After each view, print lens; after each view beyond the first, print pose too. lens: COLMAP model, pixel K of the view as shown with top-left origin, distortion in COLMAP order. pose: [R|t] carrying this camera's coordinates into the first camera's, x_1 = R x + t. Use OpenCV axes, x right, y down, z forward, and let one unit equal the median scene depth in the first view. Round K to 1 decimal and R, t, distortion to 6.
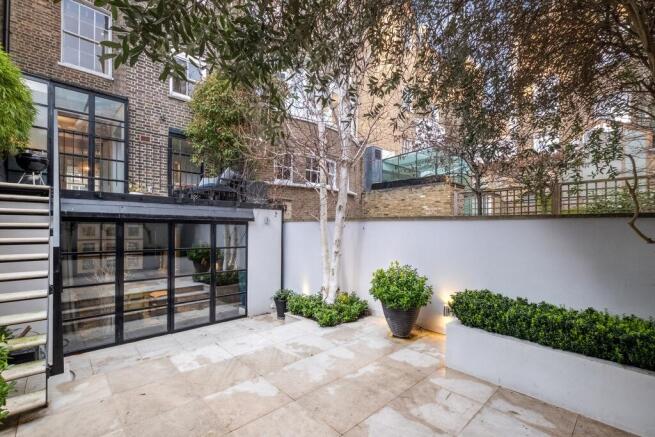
lens RADIAL K [[291.1, 0, 328.0], [0, 291.1, 221.2], [0, 0, 1]] dist [-0.000383, -0.000208]
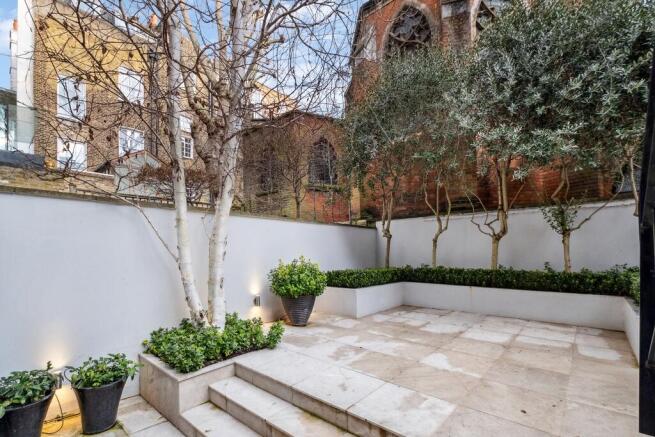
lens RADIAL K [[298.2, 0, 325.5], [0, 298.2, 247.7], [0, 0, 1]] dist [-0.001371, -0.000530]
pose [[-0.091545, 0.005866, 0.995784, -1.135202], [-0.015212, 0.999858, -0.007289, 0.148168], [-0.995685, -0.015815, -0.091443, 1.324502]]
